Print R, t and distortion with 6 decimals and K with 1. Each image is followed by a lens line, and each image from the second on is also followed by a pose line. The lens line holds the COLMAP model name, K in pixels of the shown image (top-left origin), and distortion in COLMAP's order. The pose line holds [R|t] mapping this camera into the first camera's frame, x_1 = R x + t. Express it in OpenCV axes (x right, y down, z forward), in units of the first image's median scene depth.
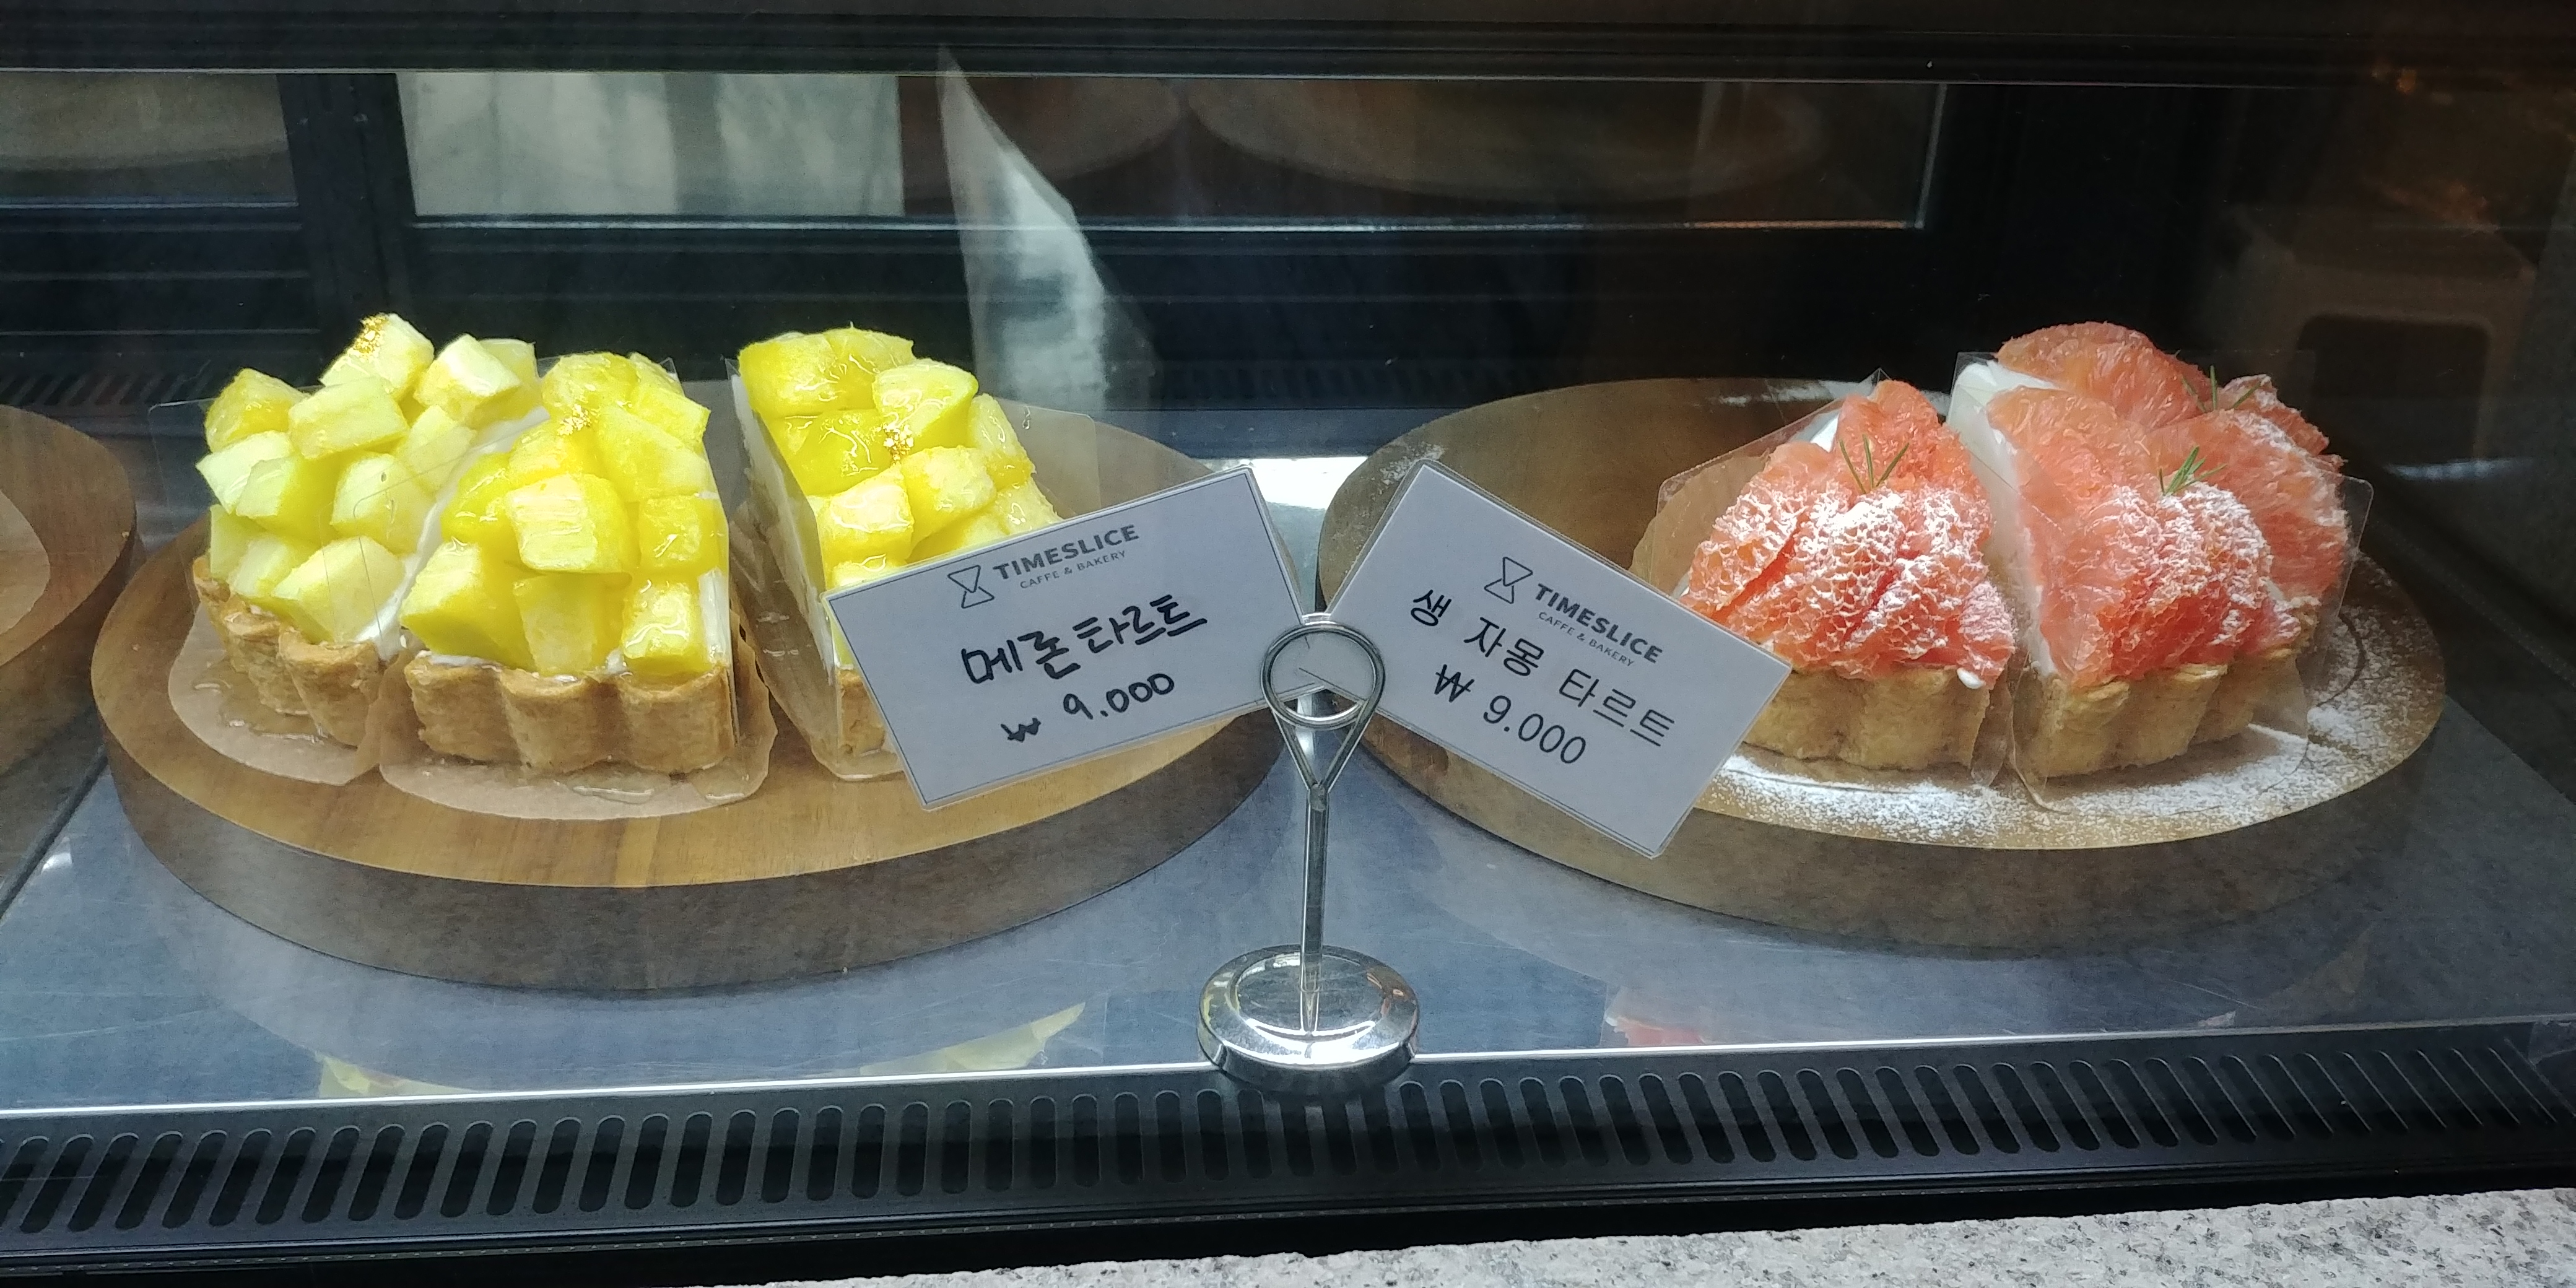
lens RADIAL K [[2305.8, 0, 1274.6], [0, 2305.8, 644.4], [0, 0, 1]] dist [0.099265, -0.188270]
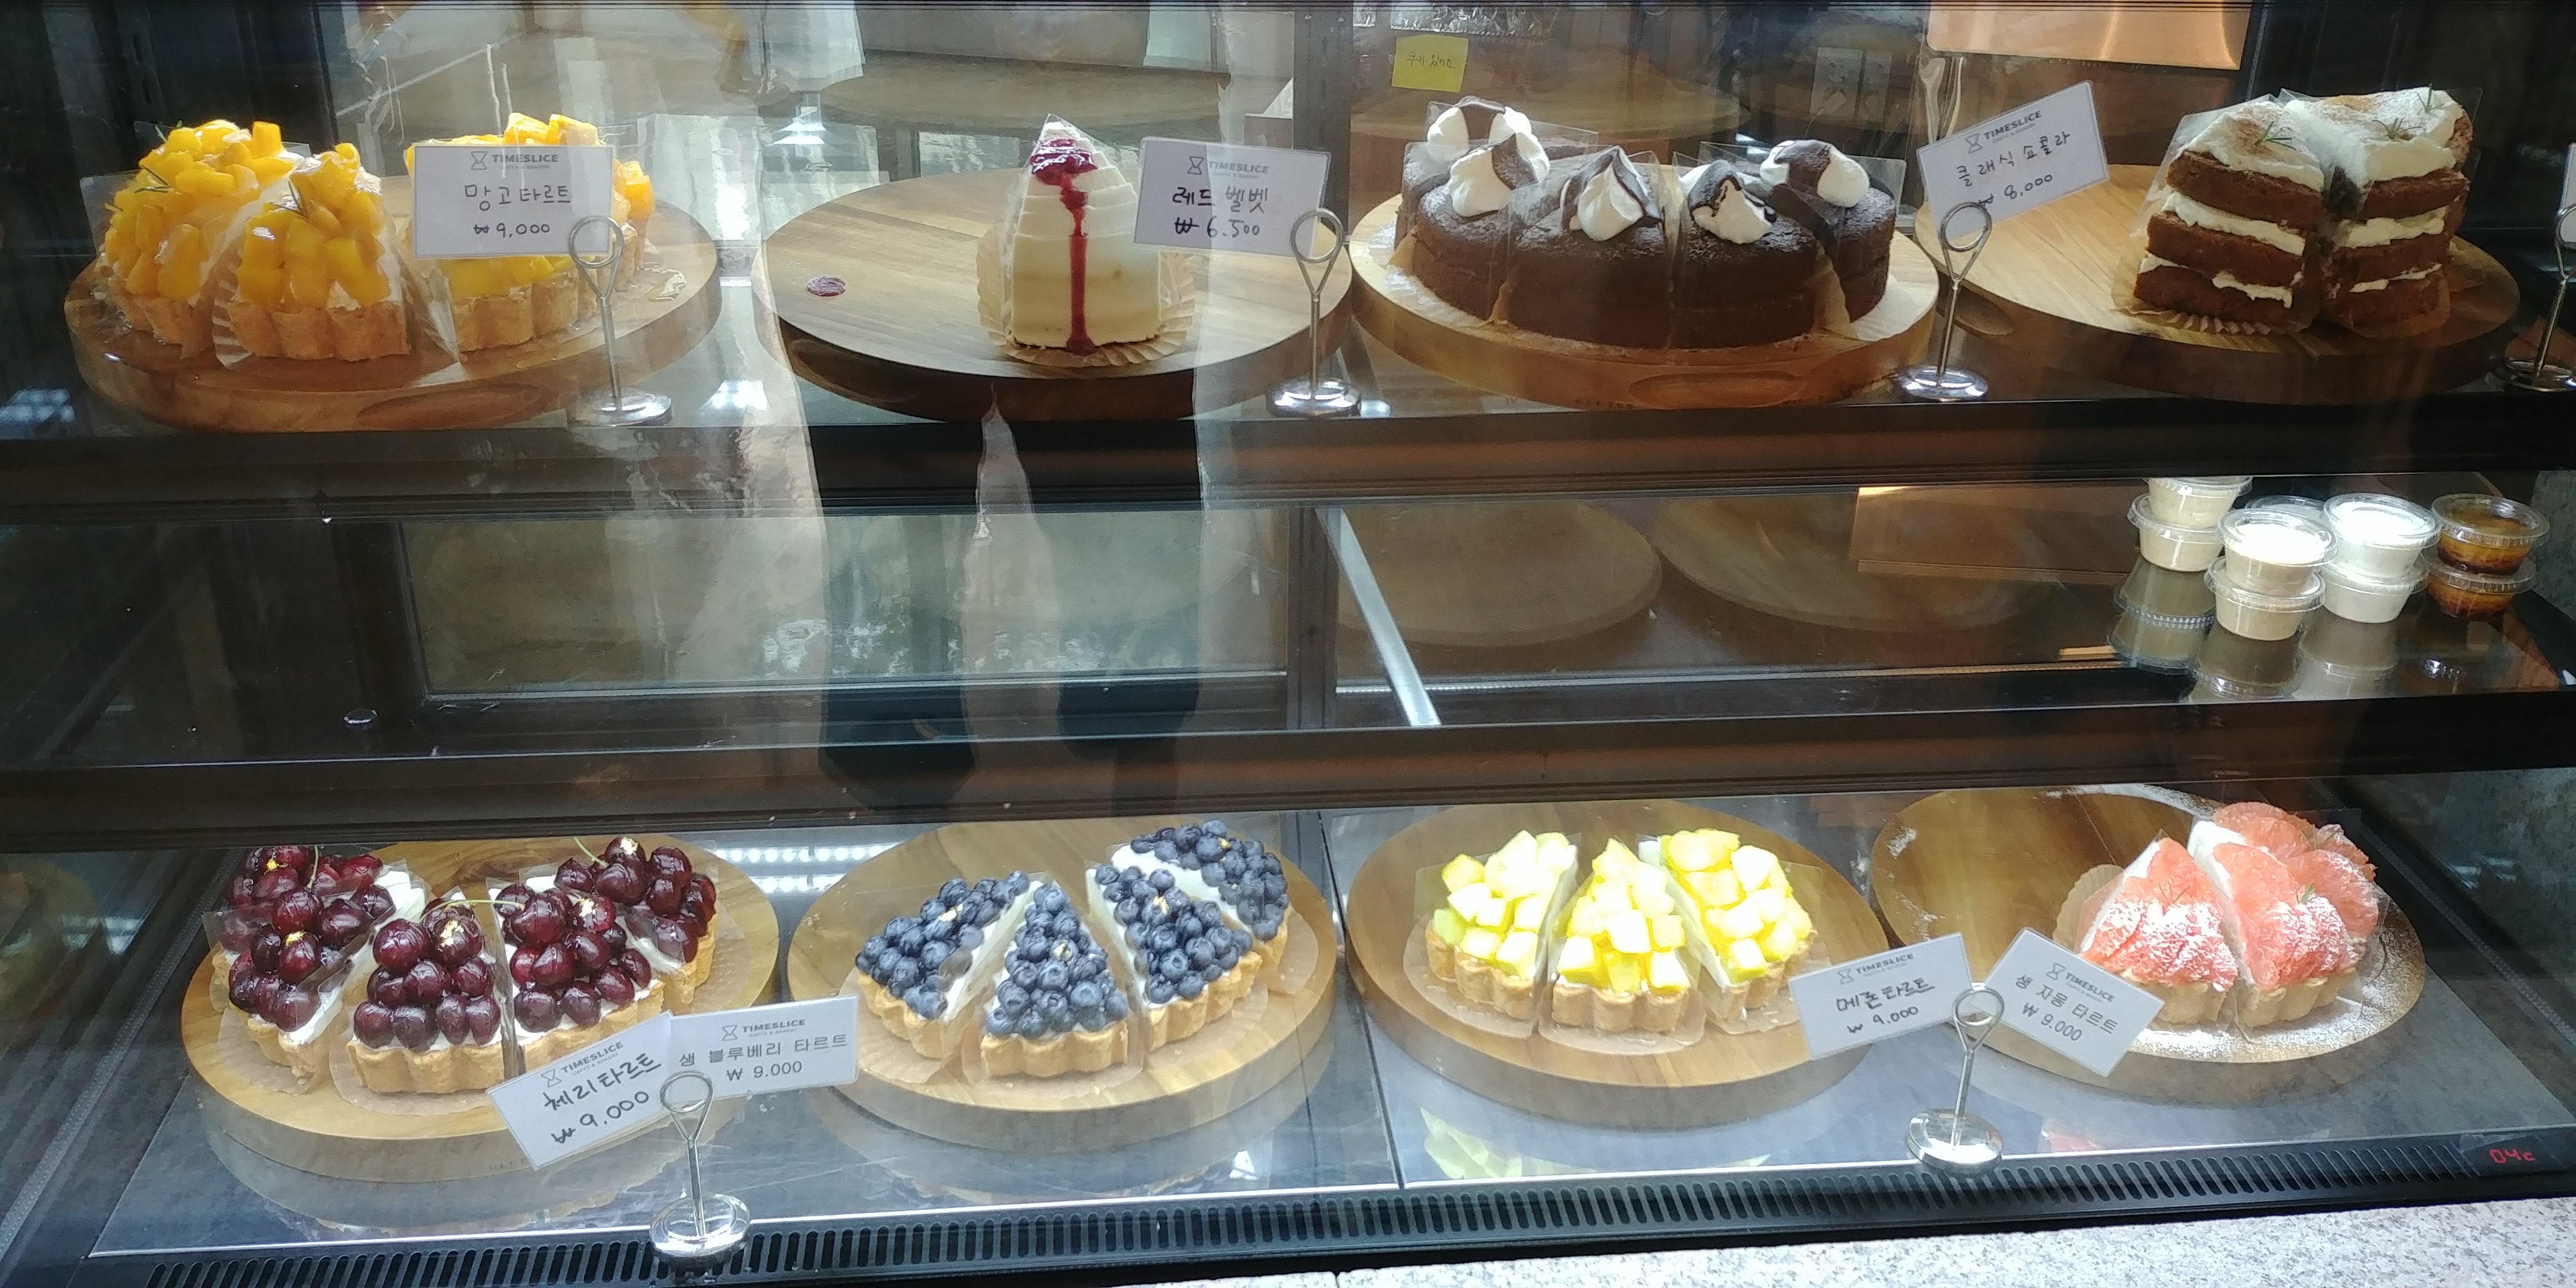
lens RADIAL K [[2305.8, 0, 1298.1], [0, 2305.8, 620.4], [0, 0, 1]] dist [0.099265, -0.188270]
pose [[0.999942, -0.010745, 0.001102, -0.624089], [0.010769, 0.999649, -0.024199, -0.307824], [-0.000842, 0.024209, 0.999707, -1.350120]]
